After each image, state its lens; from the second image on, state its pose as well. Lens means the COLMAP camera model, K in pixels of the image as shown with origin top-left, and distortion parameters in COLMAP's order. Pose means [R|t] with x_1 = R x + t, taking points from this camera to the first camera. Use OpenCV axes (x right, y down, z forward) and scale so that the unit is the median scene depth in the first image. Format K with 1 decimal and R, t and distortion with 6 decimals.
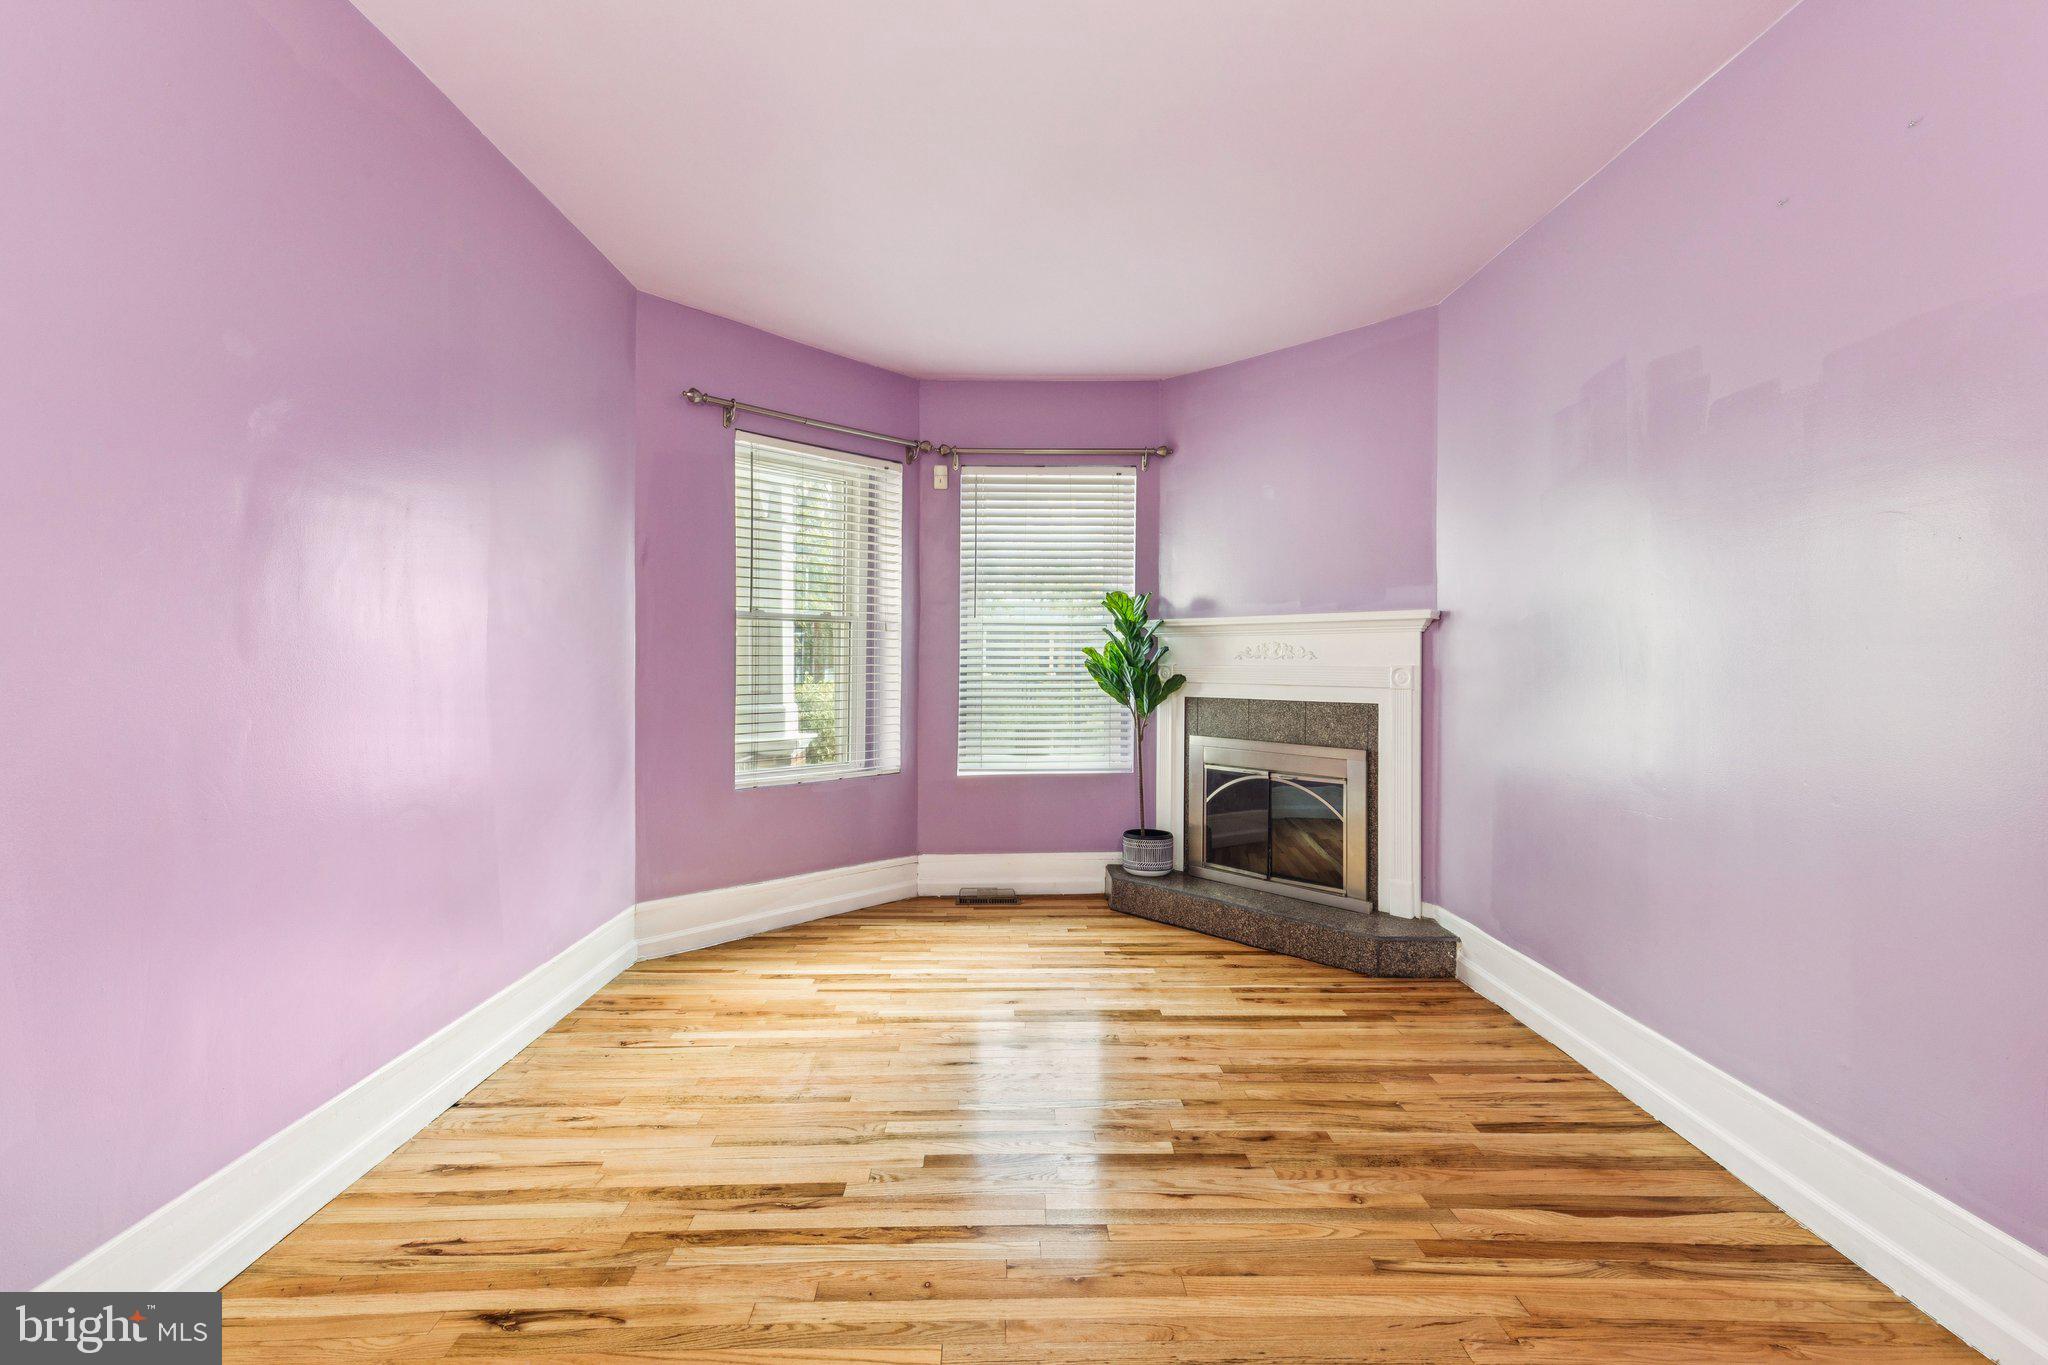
lens RADIAL K [[933.6, 0, 1032.9], [0, 933.6, 674.0], [0, 0, 1]] dist [0.016964, -0.001928]
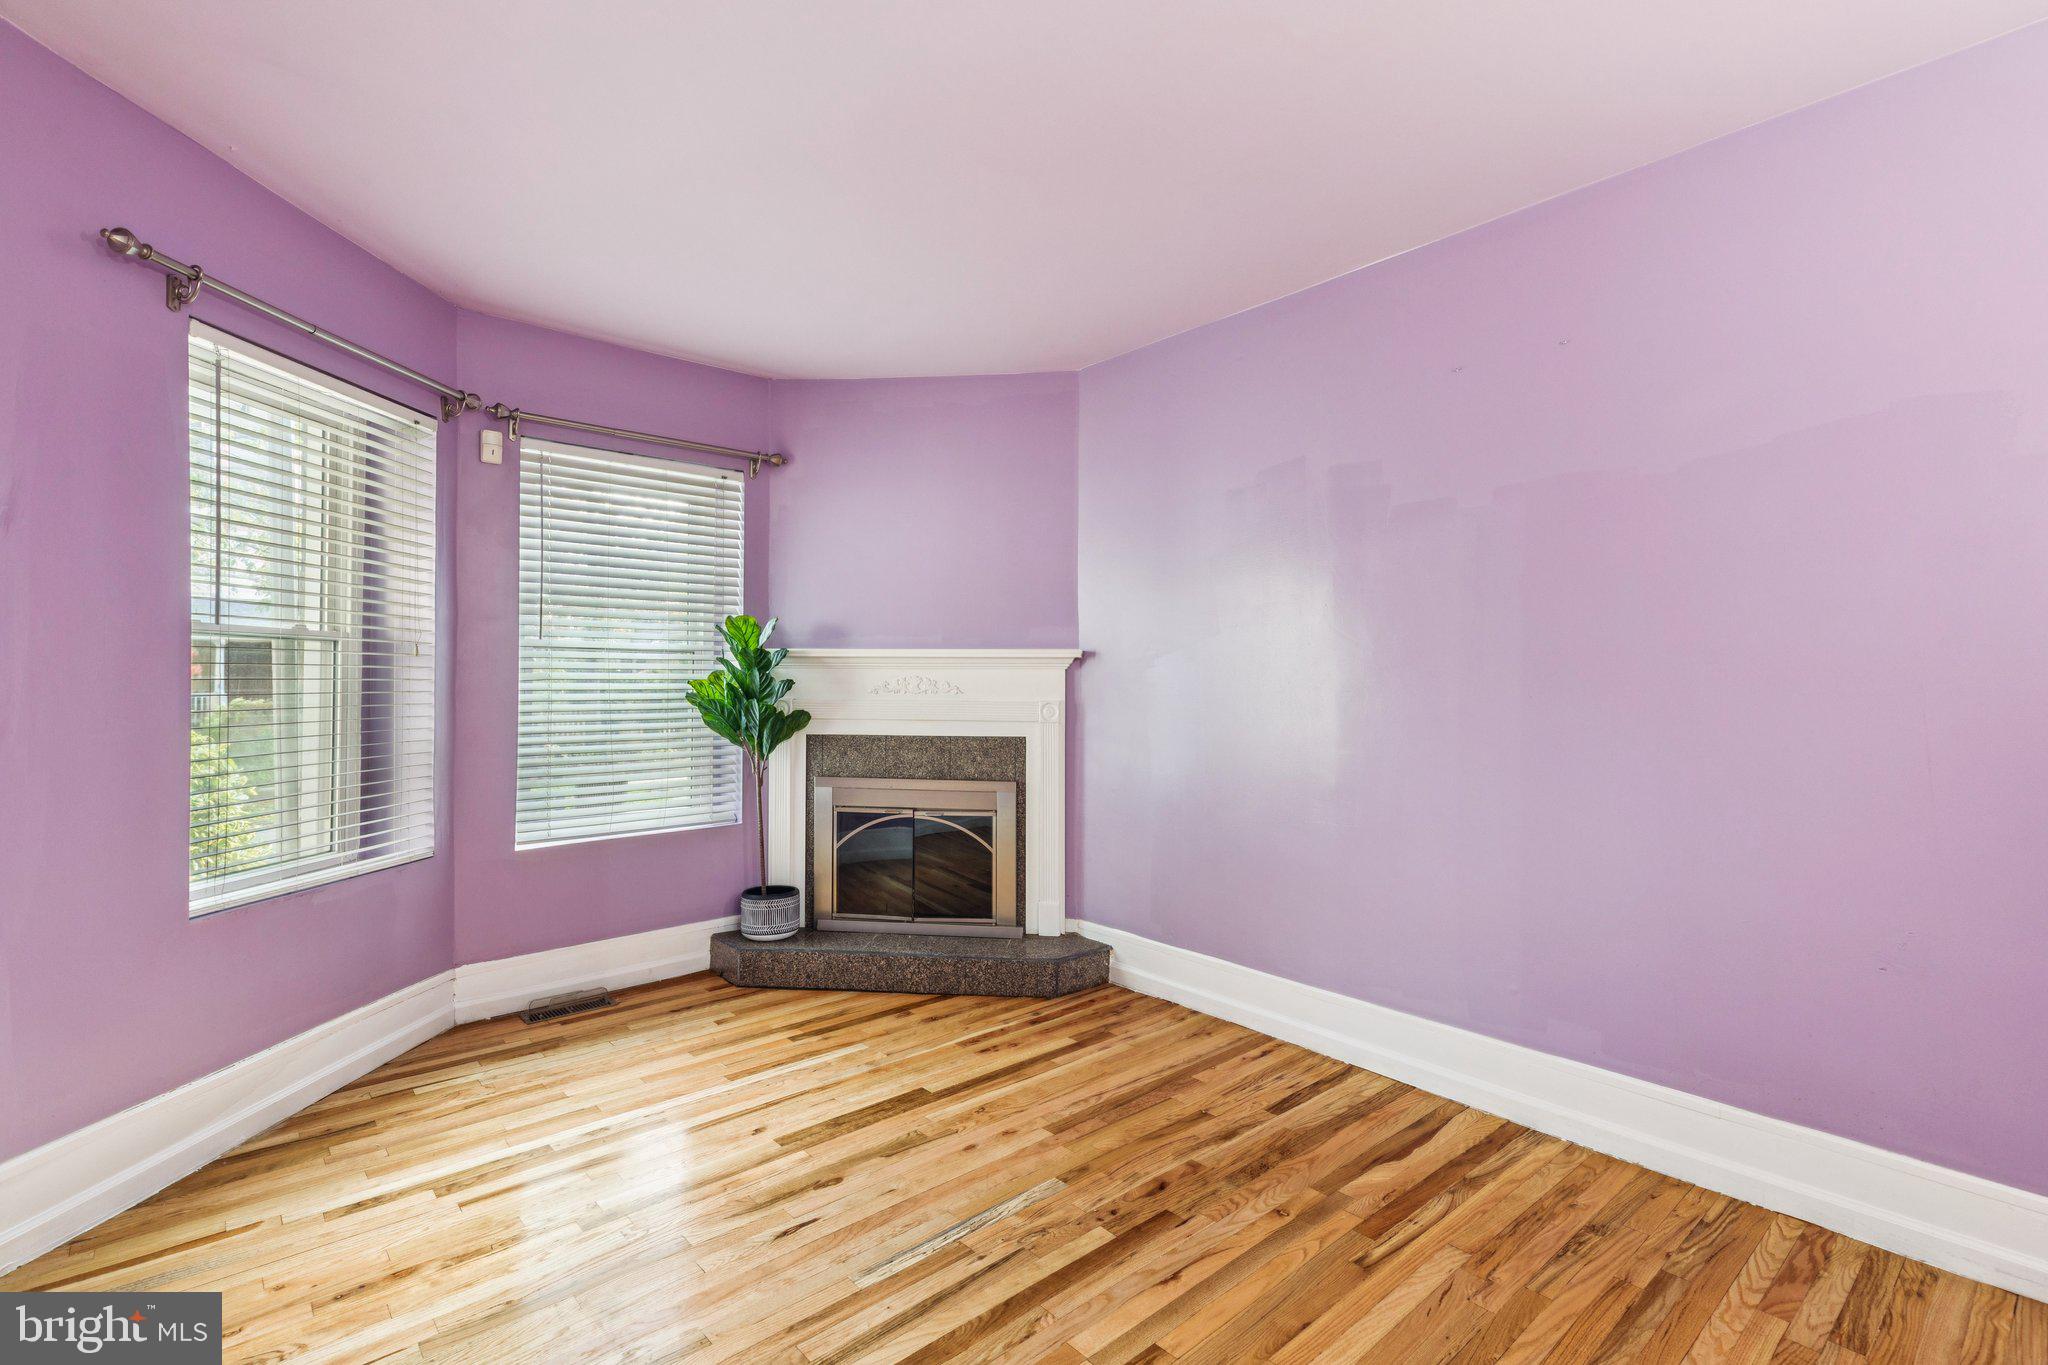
lens RADIAL K [[933.6, 0, 1026.8], [0, 933.6, 686.2], [0, 0, 1]] dist [0.016964, -0.001928]
pose [[0.763233, -0.001880, 0.646121, -0.307645], [0.005717, 0.999976, -0.003843, -0.020710], [-0.646098, 0.006627, 0.763225, 0.199810]]
